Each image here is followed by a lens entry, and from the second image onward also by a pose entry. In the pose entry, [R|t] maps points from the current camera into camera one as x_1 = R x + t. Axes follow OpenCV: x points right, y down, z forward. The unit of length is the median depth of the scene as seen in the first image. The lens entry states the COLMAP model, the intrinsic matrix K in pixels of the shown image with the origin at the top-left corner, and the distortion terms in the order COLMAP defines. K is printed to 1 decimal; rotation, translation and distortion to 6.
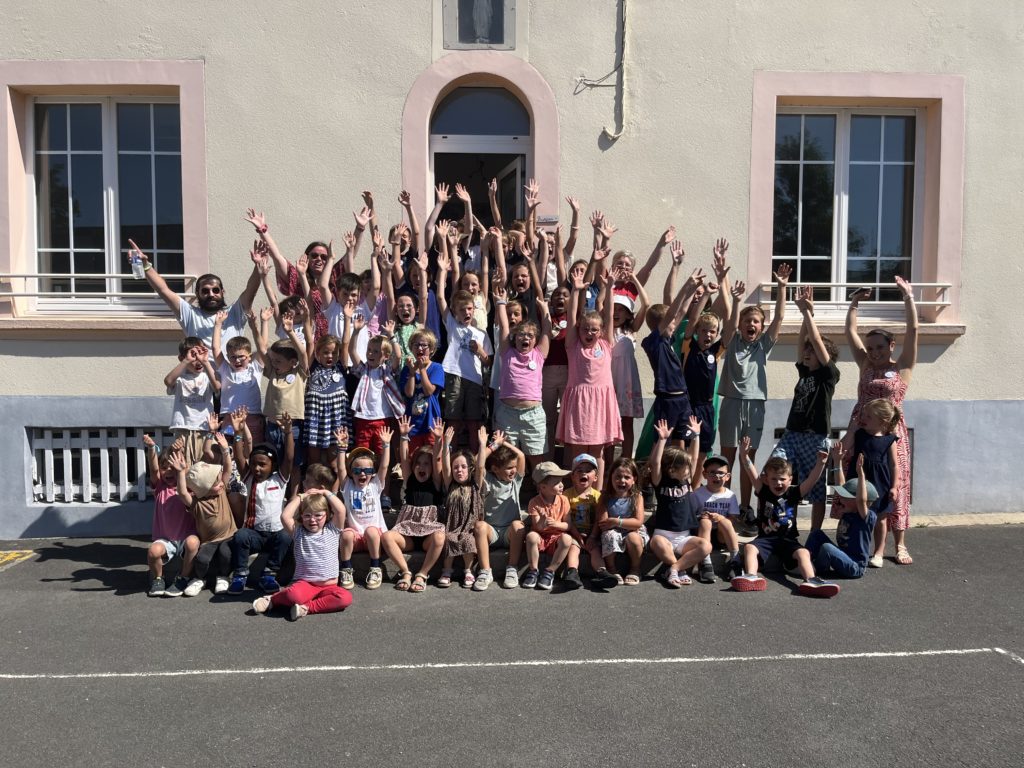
lens RADIAL K [[780.0, 0, 513.4], [0, 780.0, 383.7], [0, 0, 1]] dist [0.061193, -0.098947]
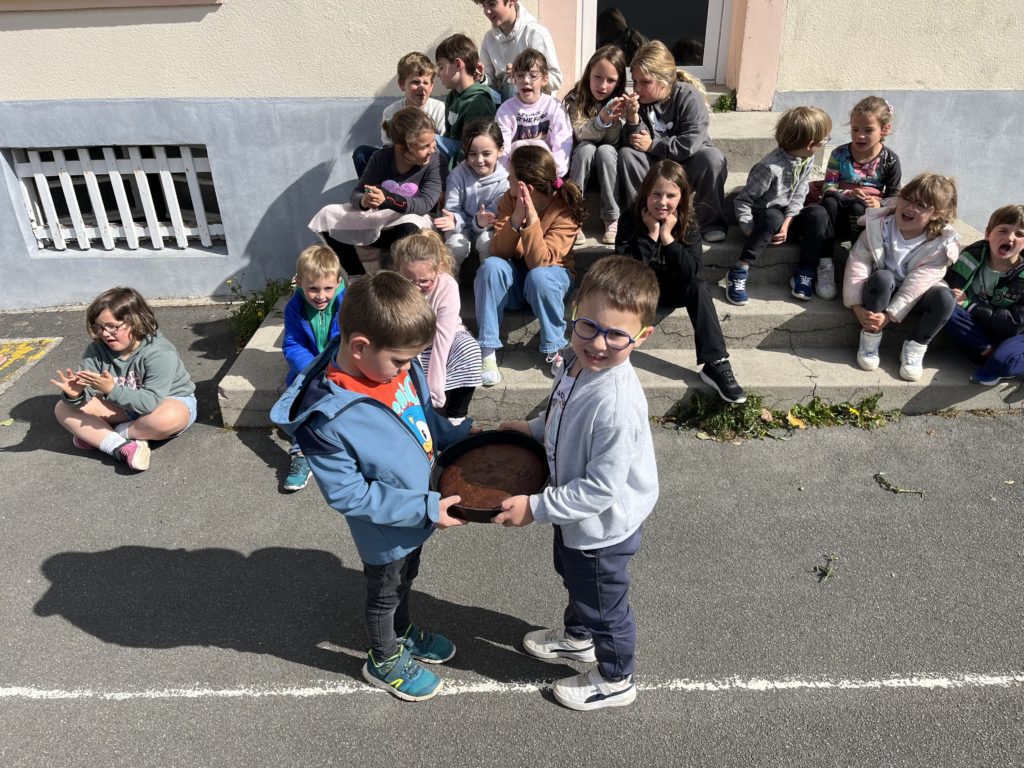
lens RADIAL K [[780.0, 0, 513.4], [0, 780.0, 383.7], [0, 0, 1]] dist [0.061193, -0.098947]
pose [[0.998955, 0.006045, -0.045312, -0.133147], [0.014045, 0.902697, 0.430048, -0.048098], [0.043503, -0.430234, 0.901668, 0.304821]]
